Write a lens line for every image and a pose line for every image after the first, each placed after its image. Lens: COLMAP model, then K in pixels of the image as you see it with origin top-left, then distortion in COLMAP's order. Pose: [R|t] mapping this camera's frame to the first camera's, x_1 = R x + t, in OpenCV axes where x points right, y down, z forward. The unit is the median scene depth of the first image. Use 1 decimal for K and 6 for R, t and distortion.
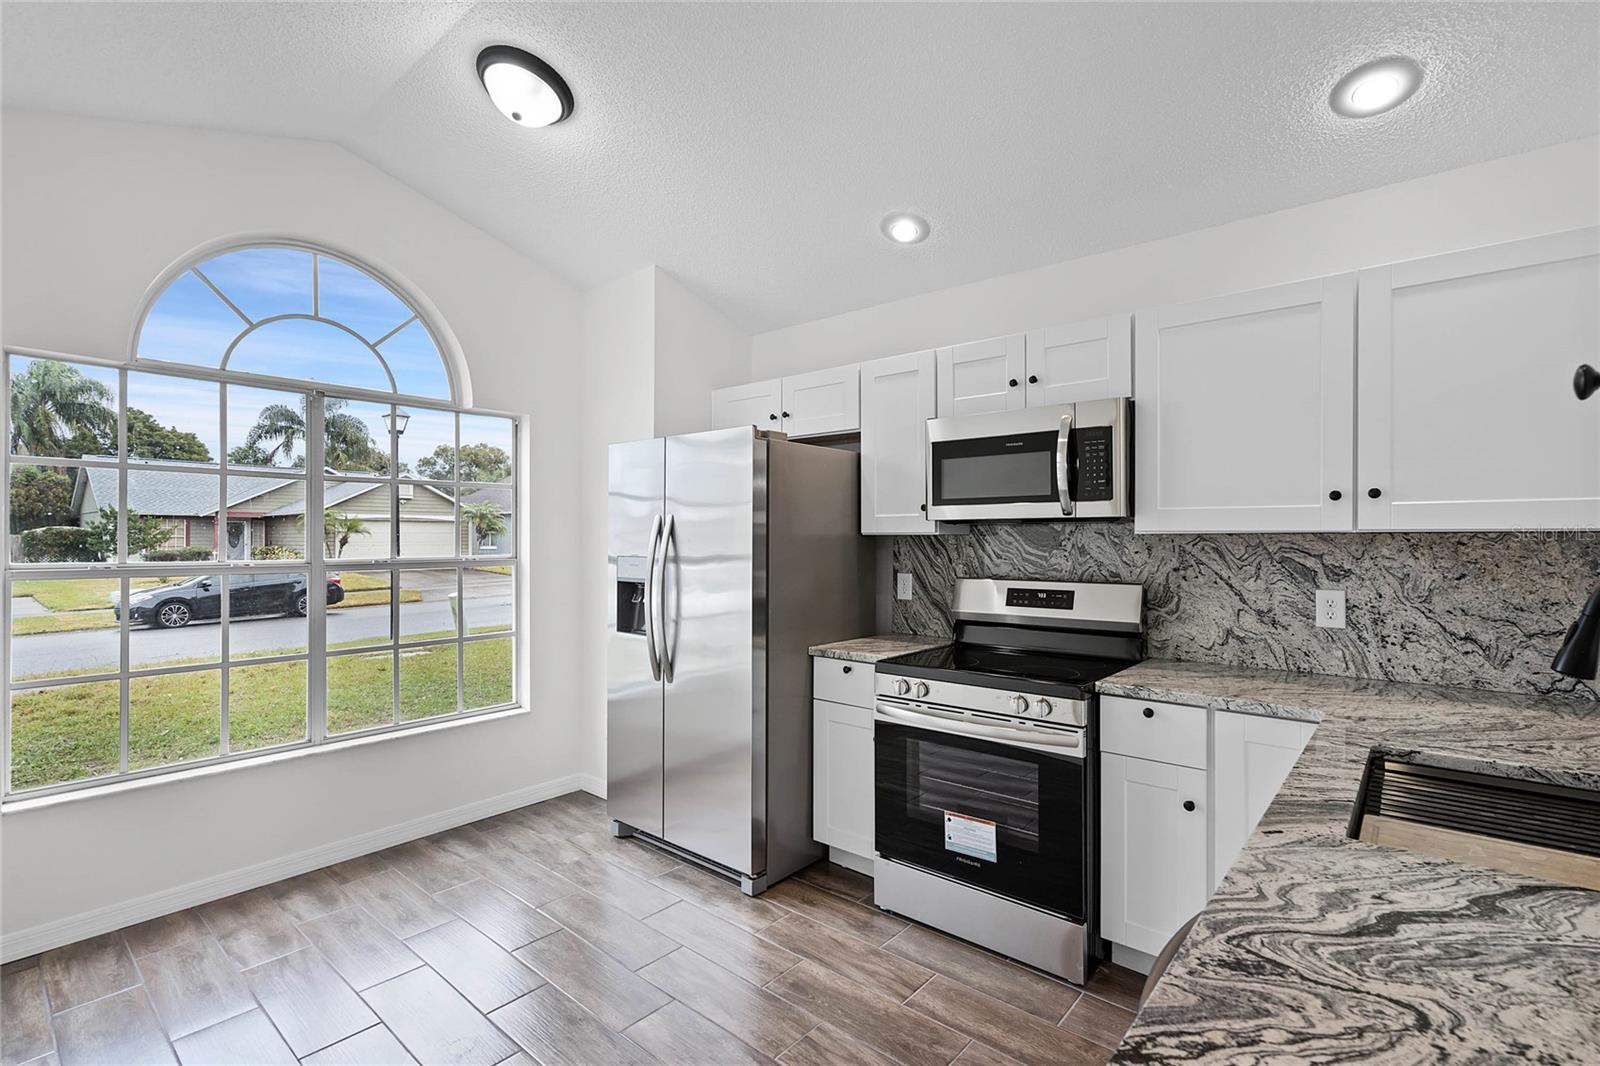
lens RADIAL K [[735.5, 0, 811.5], [0, 735.5, 533.9], [0, 0, 1]] dist [-0.003779, 0.000006]
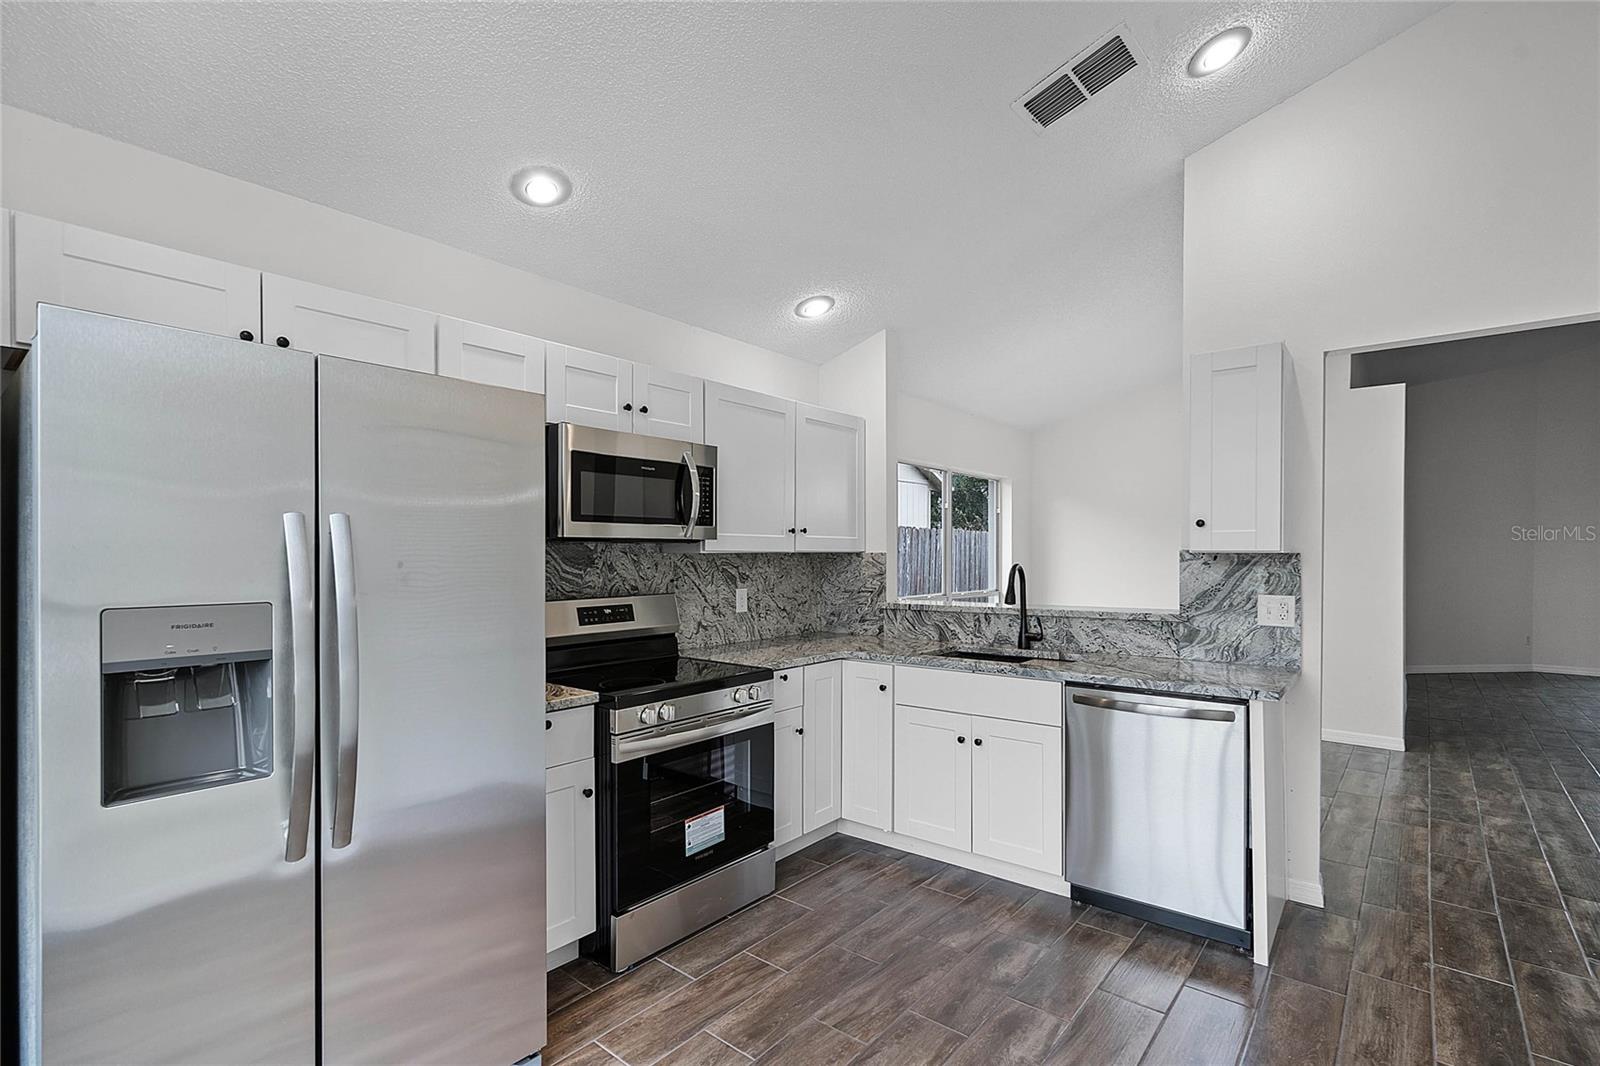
lens RADIAL K [[735.5, 0, 811.3], [0, 735.5, 549.0], [0, 0, 1]] dist [-0.003779, 0.000006]
pose [[0.003277, 0.001637, 0.999993, -0.853162], [-0.009342, 0.999955, -0.001606, -0.007373], [-0.999951, -0.009337, 0.003293, 0.817962]]
